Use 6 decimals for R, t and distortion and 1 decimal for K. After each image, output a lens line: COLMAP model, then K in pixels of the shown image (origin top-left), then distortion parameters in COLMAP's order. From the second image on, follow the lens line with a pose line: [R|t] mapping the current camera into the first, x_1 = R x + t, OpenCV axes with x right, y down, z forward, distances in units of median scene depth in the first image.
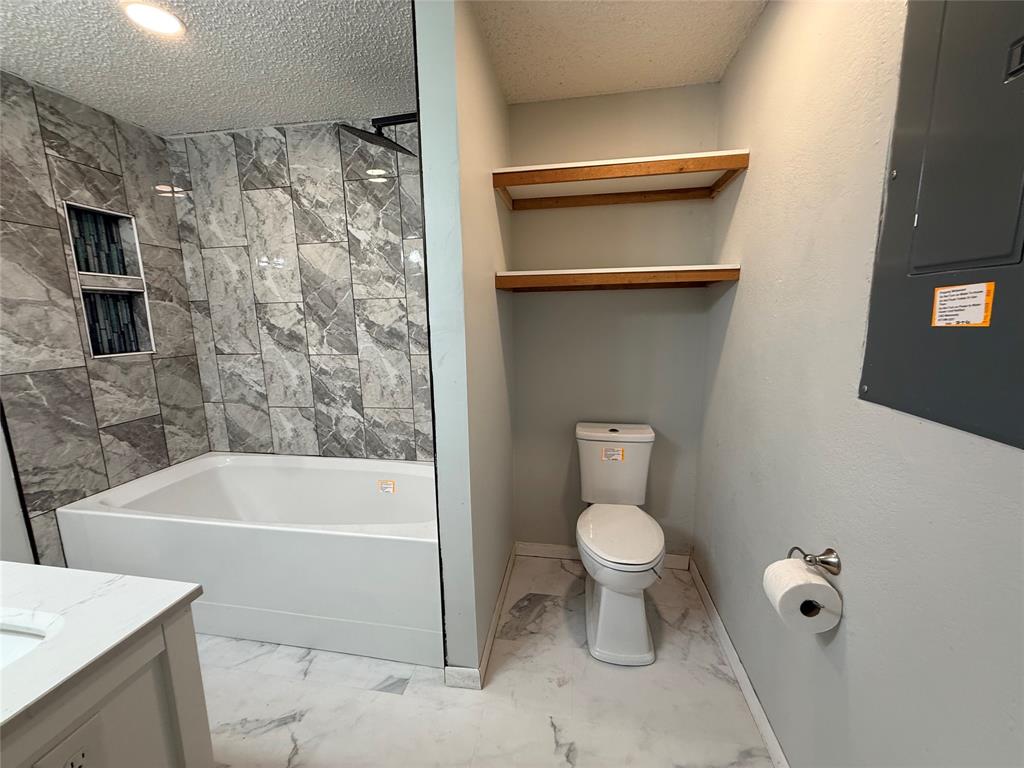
lens RADIAL K [[407.6, 0, 512.0], [0, 407.6, 384.3], [0, 0, 1]] dist [-0.002209, 0.000357]
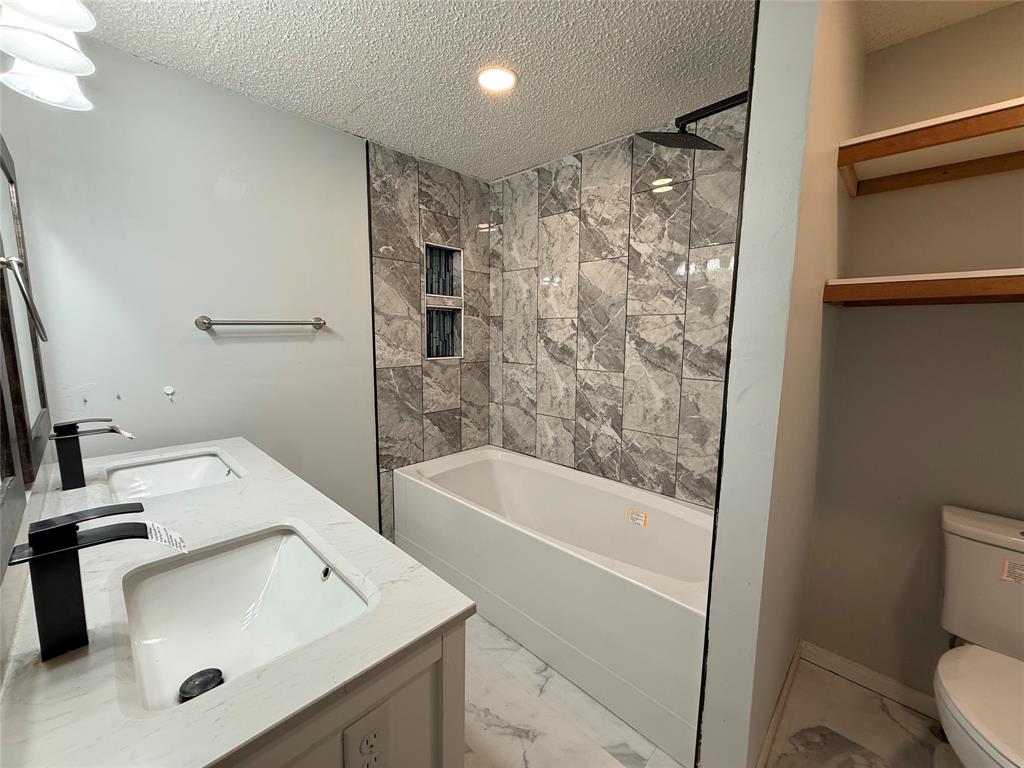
lens RADIAL K [[407.6, 0, 511.7], [0, 407.6, 383.3], [0, 0, 1]] dist [-0.002209, 0.000357]
pose [[0.826034, 0.095287, -0.555507, -0.068732], [-0.116901, 0.993137, -0.003477, -0.015871], [0.551364, 0.067812, 0.831504, 0.067243]]
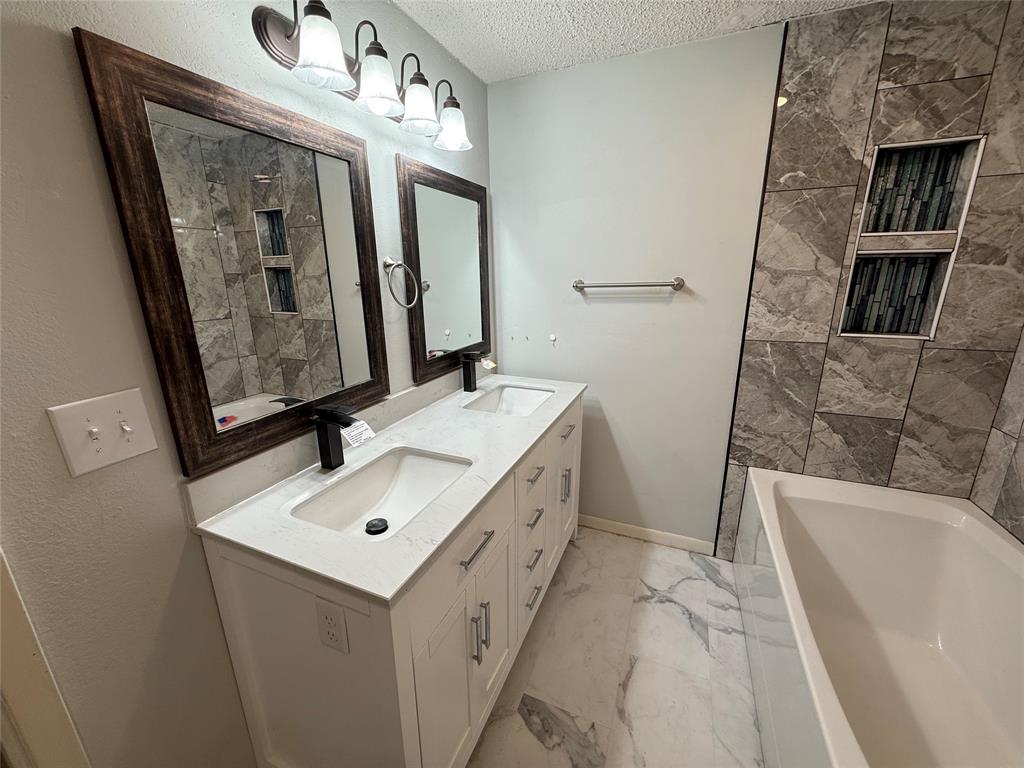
lens RADIAL K [[407.6, 0, 510.9], [0, 407.6, 383.6], [0, 0, 1]] dist [-0.002209, 0.000357]
pose [[-0.240946, 0.273871, -0.931096, -0.015887], [-0.145775, 0.938264, 0.313703, -0.132846], [0.959528, 0.211316, -0.186147, 0.484705]]
